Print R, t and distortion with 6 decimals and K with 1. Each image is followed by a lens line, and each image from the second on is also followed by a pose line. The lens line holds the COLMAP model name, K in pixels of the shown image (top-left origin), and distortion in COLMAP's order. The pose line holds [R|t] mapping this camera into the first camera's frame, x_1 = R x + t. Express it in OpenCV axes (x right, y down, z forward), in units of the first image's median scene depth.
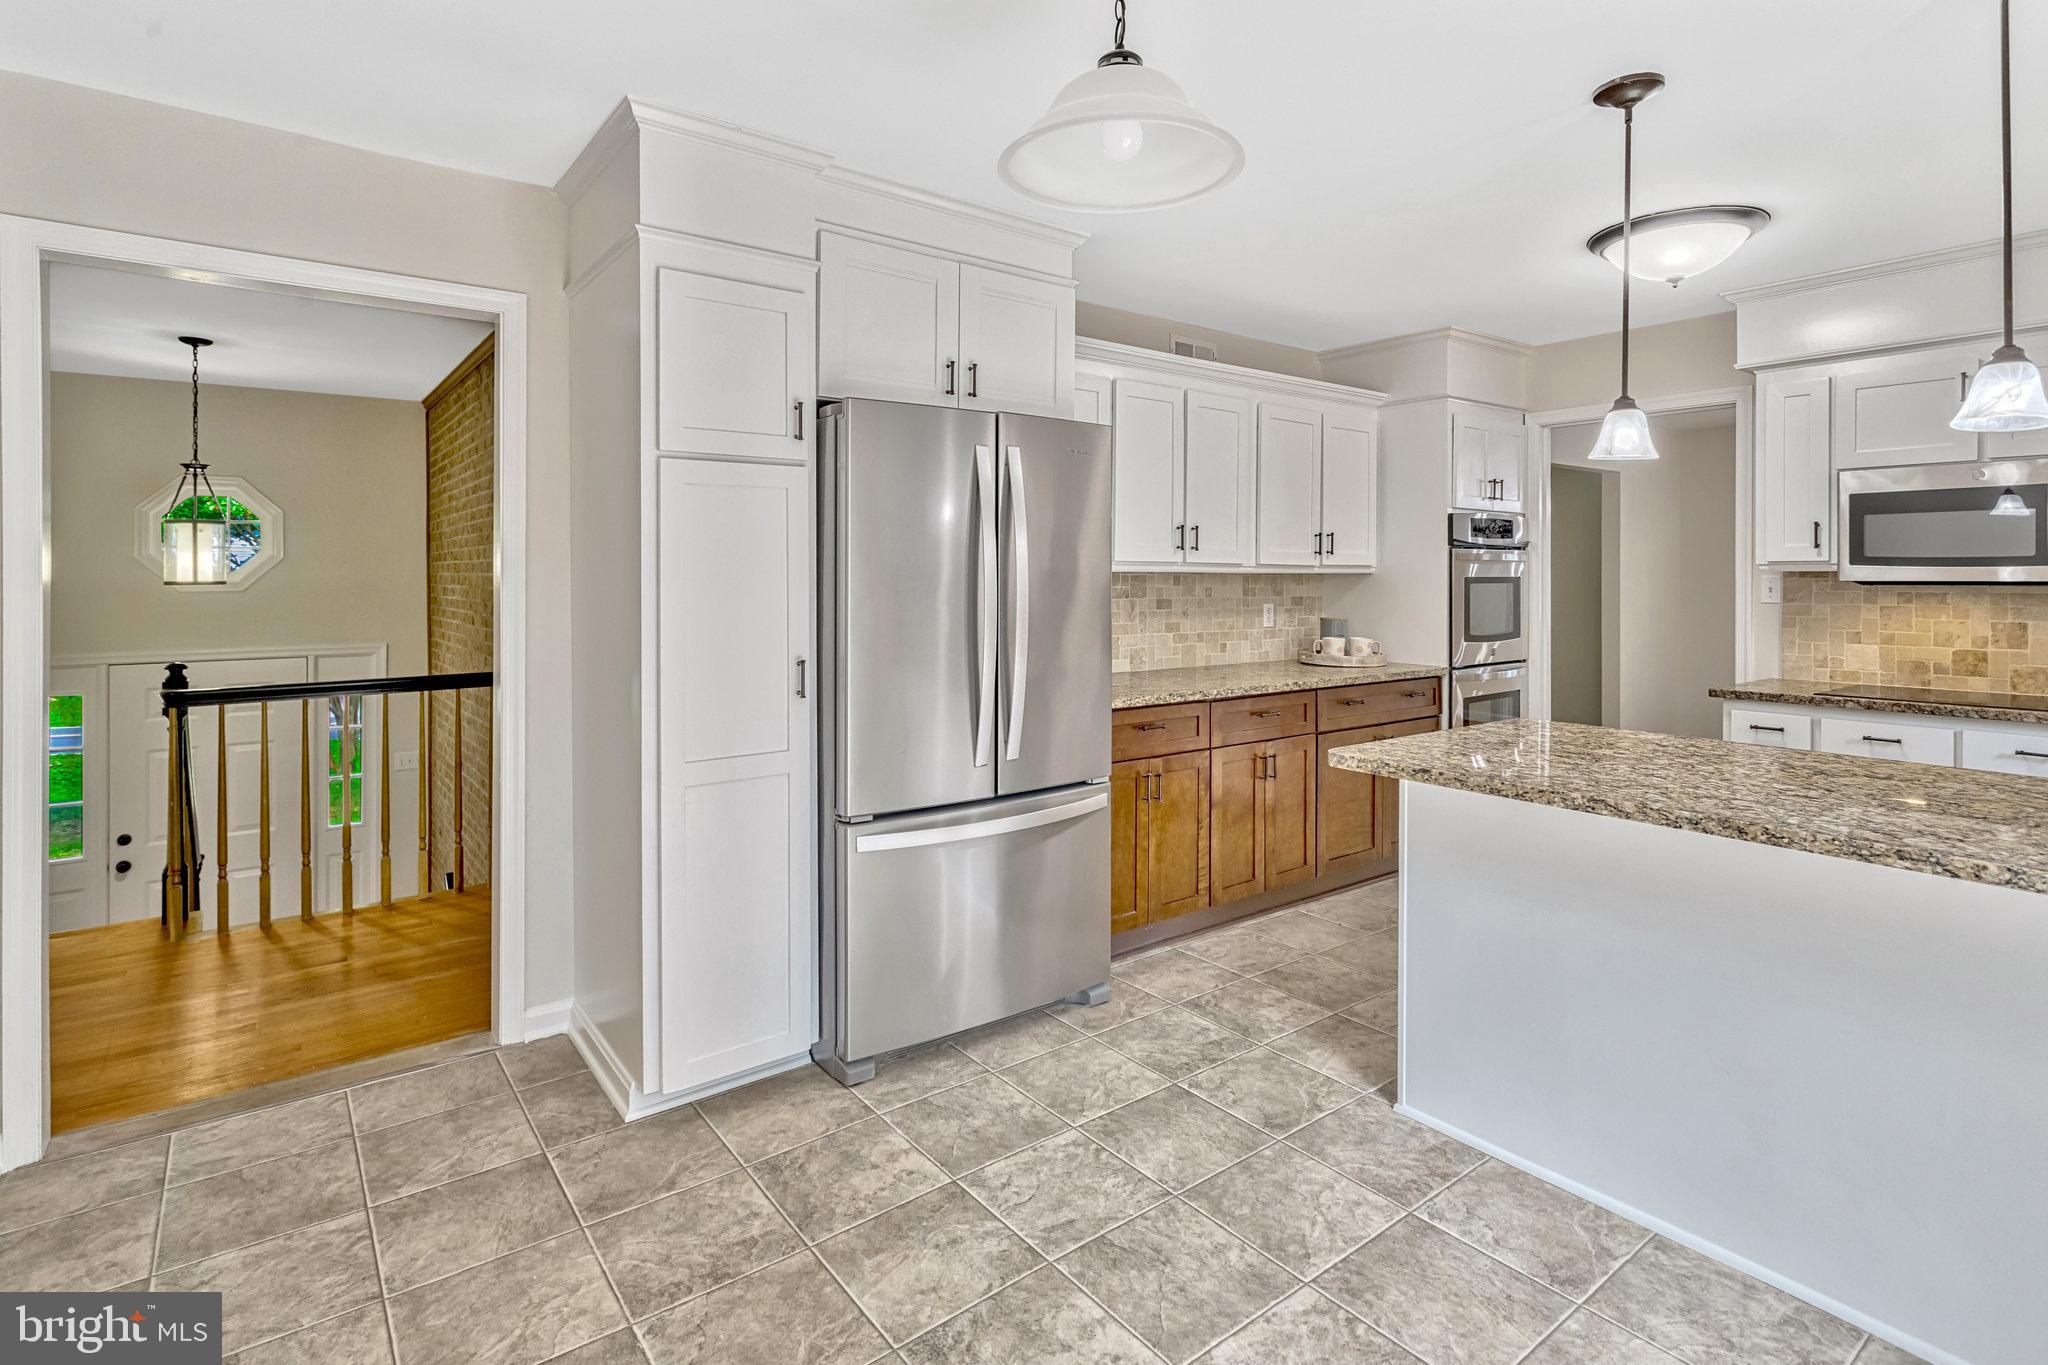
lens RADIAL K [[993.9, 0, 1027.4], [0, 993.9, 582.8], [0, 0, 1]] dist [0.000847, 0.001719]
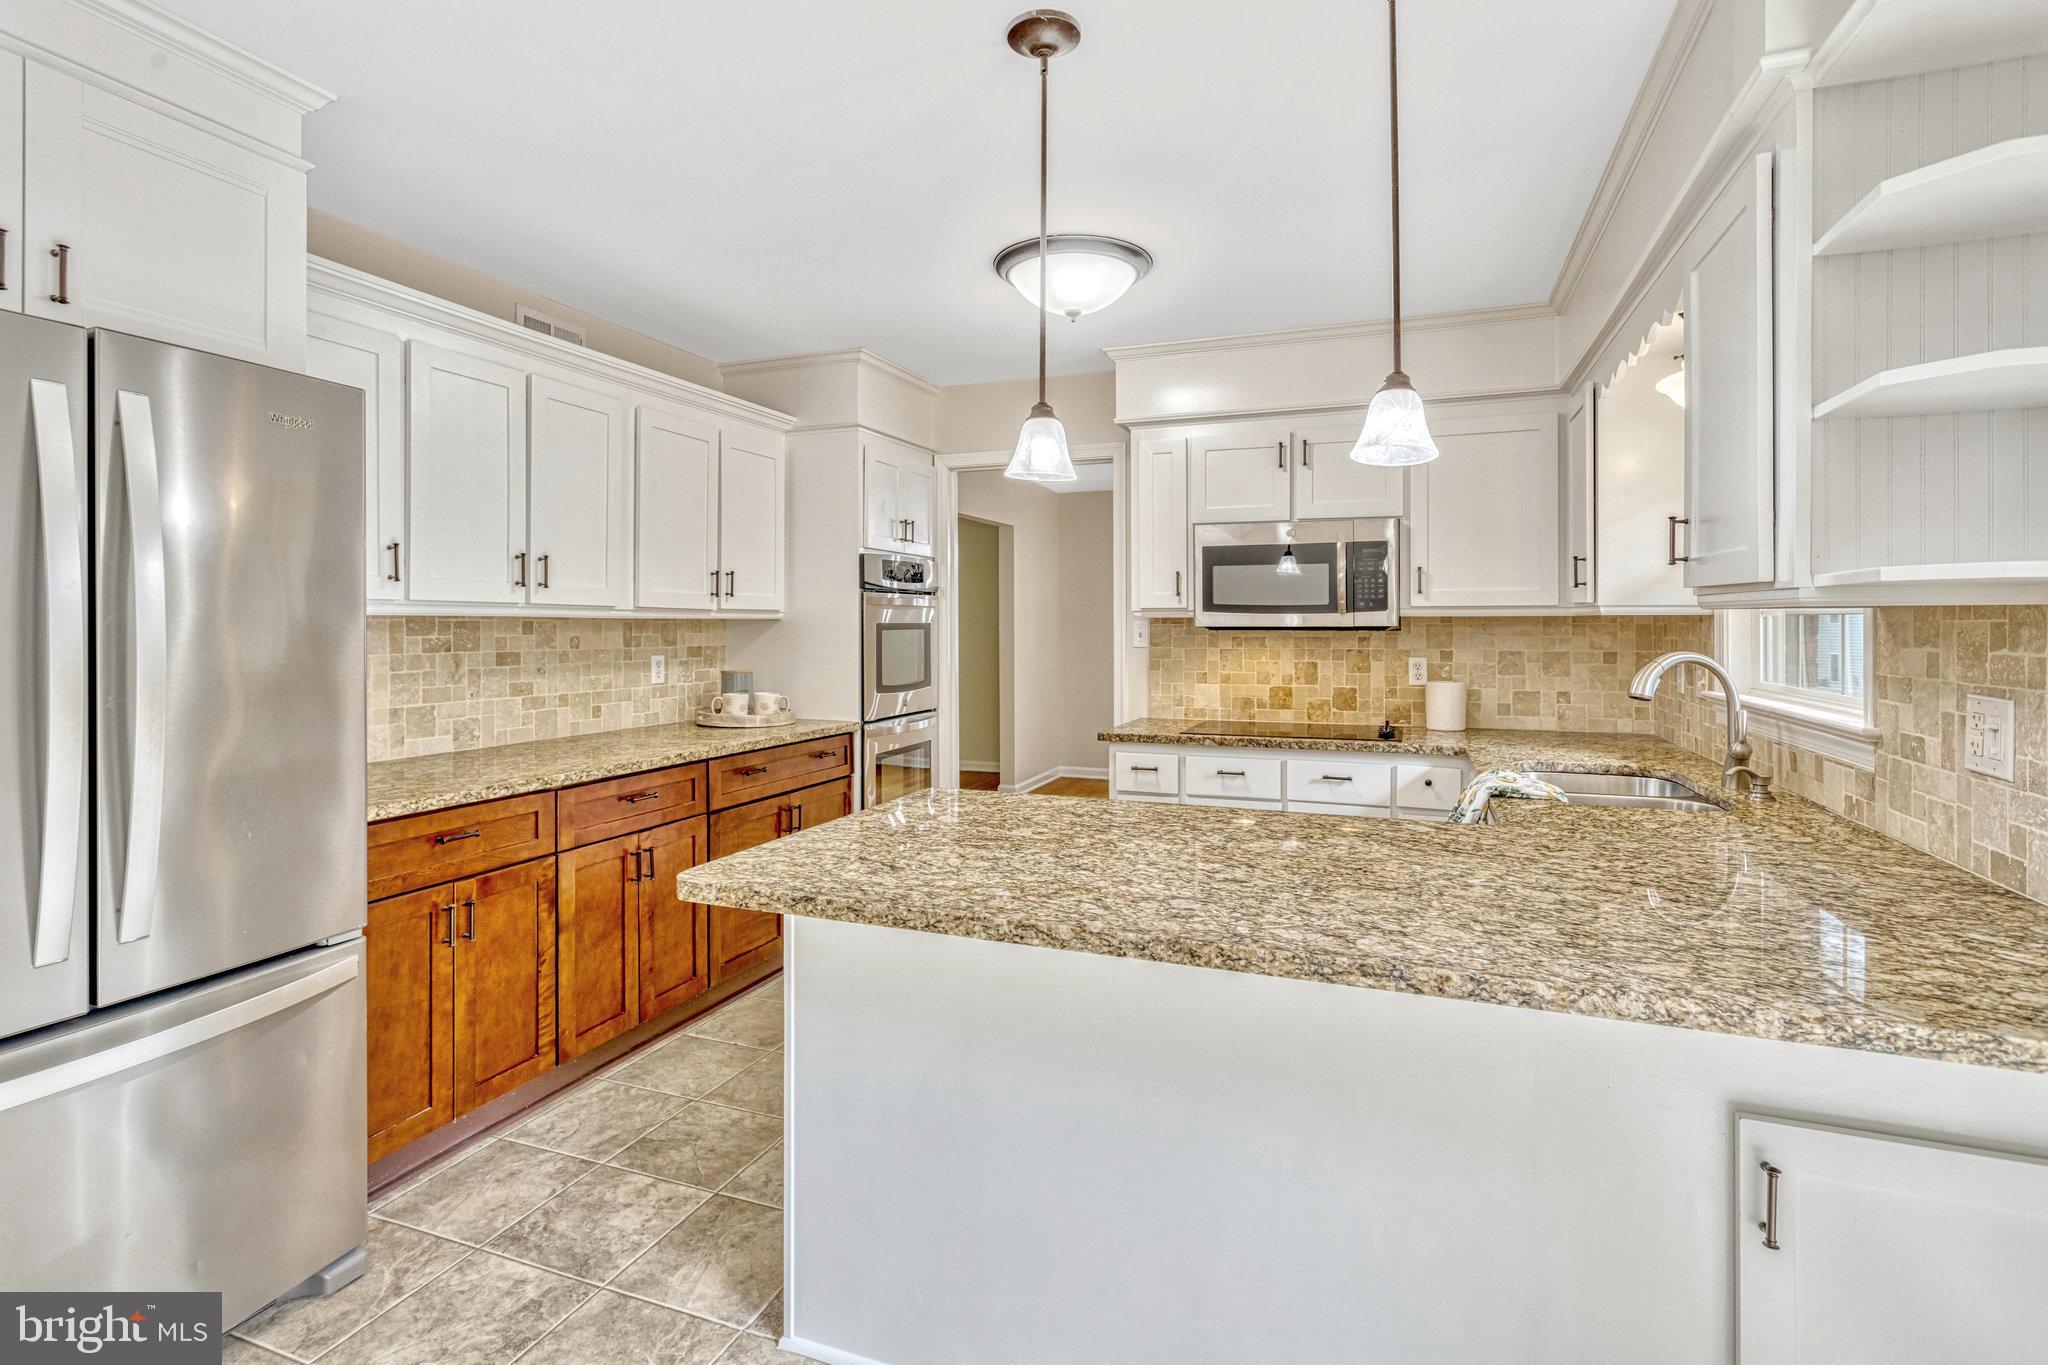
lens RADIAL K [[981.2, 0, 1012.9], [0, 981.2, 652.9], [0, 0, 1]] dist [-0.000109, 0.000312]
pose [[0.855785, -0.015013, 0.517113, 0.099919], [0.003333, 0.999718, 0.023509, 0.001038], [-0.517320, -0.018395, 0.855594, 0.200894]]
